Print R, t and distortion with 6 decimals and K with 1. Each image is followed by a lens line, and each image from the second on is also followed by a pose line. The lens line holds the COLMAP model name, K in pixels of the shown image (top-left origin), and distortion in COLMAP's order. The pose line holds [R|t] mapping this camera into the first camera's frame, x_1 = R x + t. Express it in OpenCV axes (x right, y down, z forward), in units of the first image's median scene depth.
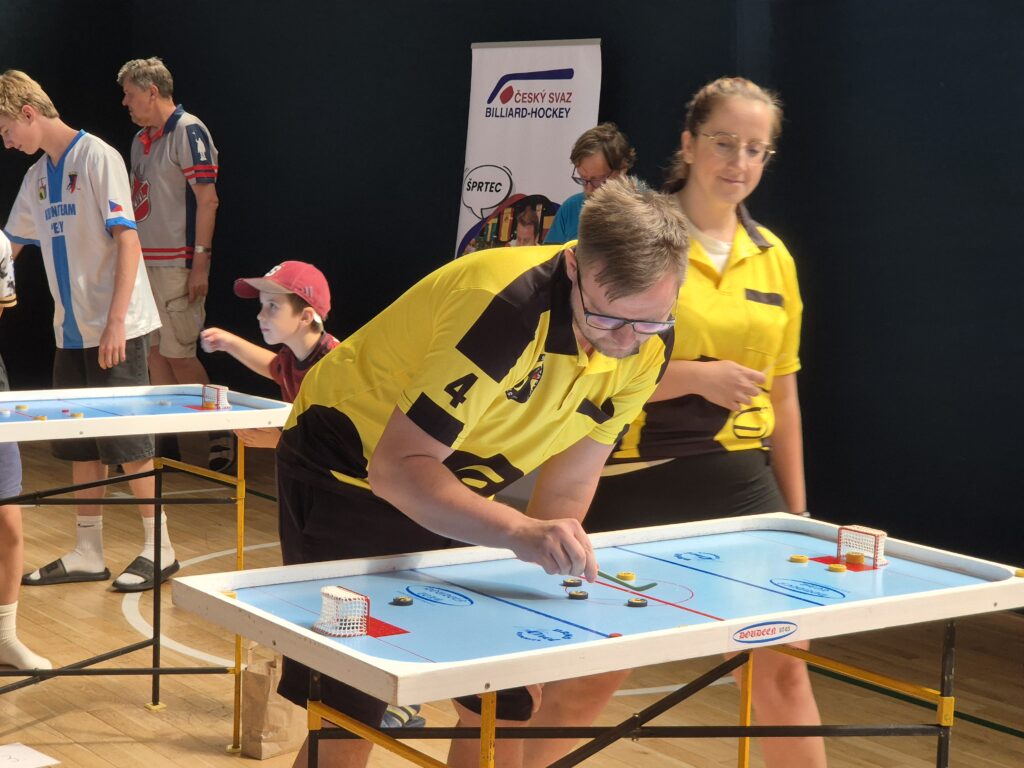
lens RADIAL K [[1921.8, 0, 505.9], [0, 1921.8, 342.6], [0, 0, 1]] dist [0.067473, 0.000000]
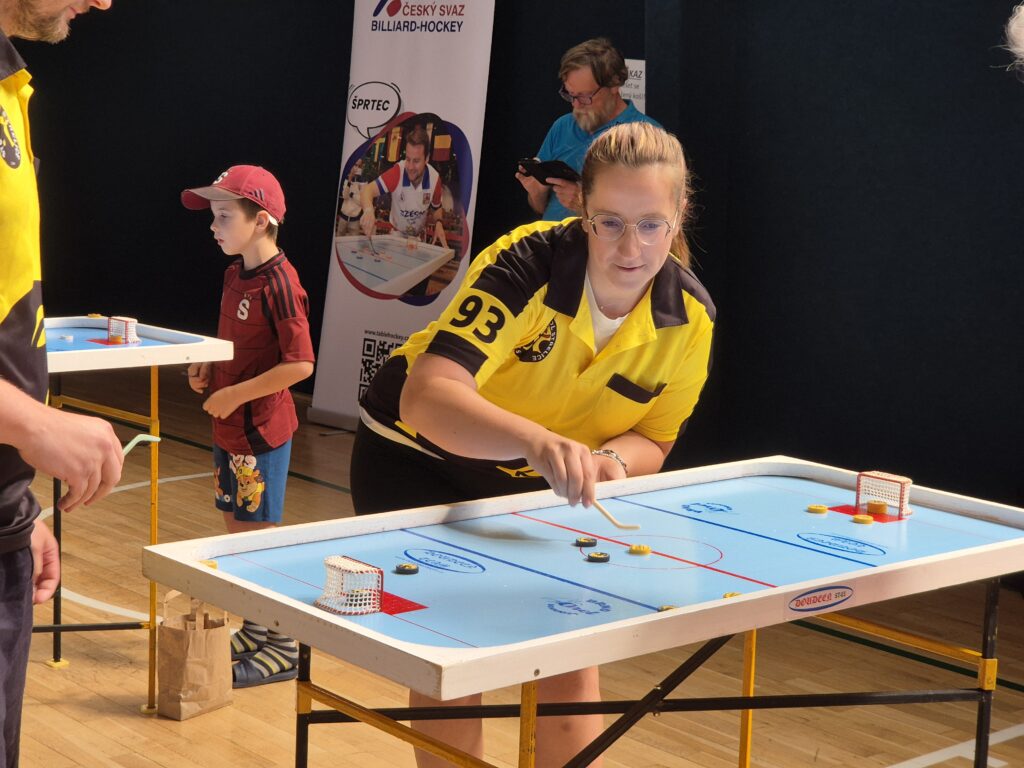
lens RADIAL K [[1921.8, 0, 516.5], [0, 1921.8, 358.4], [0, 0, 1]] dist [0.067473, 0.000000]
pose [[0.996159, -0.007360, 0.087251, -0.045473], [0.003111, 0.998807, 0.048728, -0.002764], [-0.087505, -0.048269, 0.994994, 0.069776]]
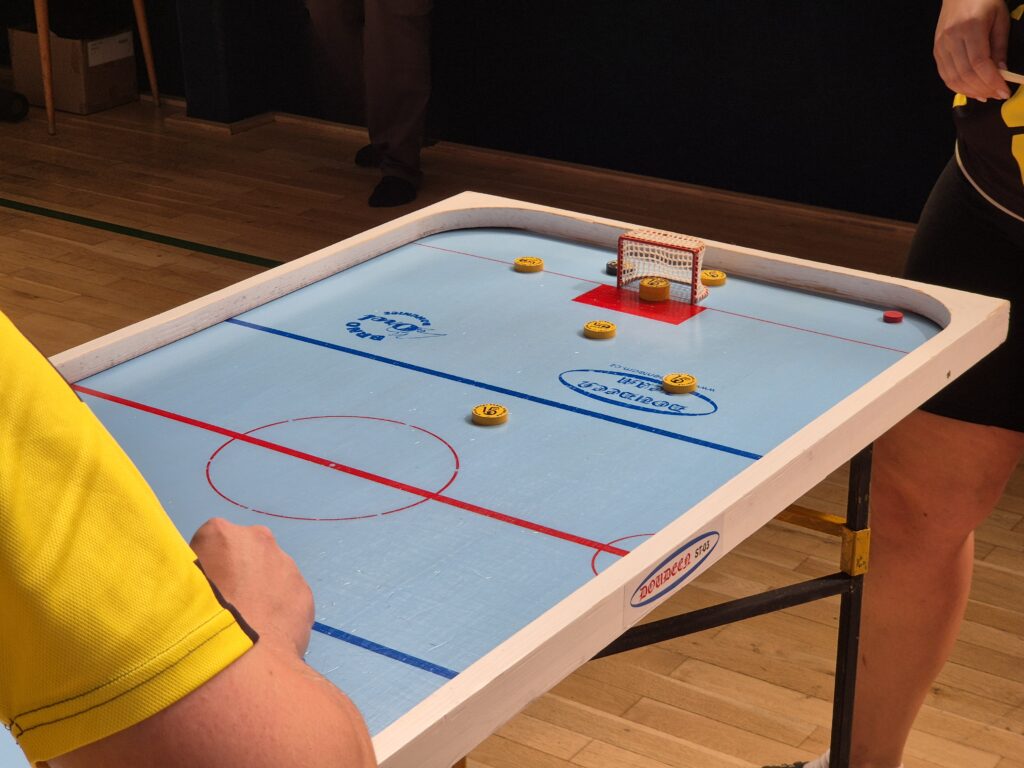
lens RADIAL K [[1952.8, 0, 516.2], [0, 1952.8, 385.3], [0, 0, 1]] dist [0.023302, 0.000000]
pose [[0.939424, -0.149973, 0.308204, -0.026655], [0.054968, 0.953475, 0.296418, -0.023290], [-0.338320, -0.261521, 0.903961, 0.315615]]
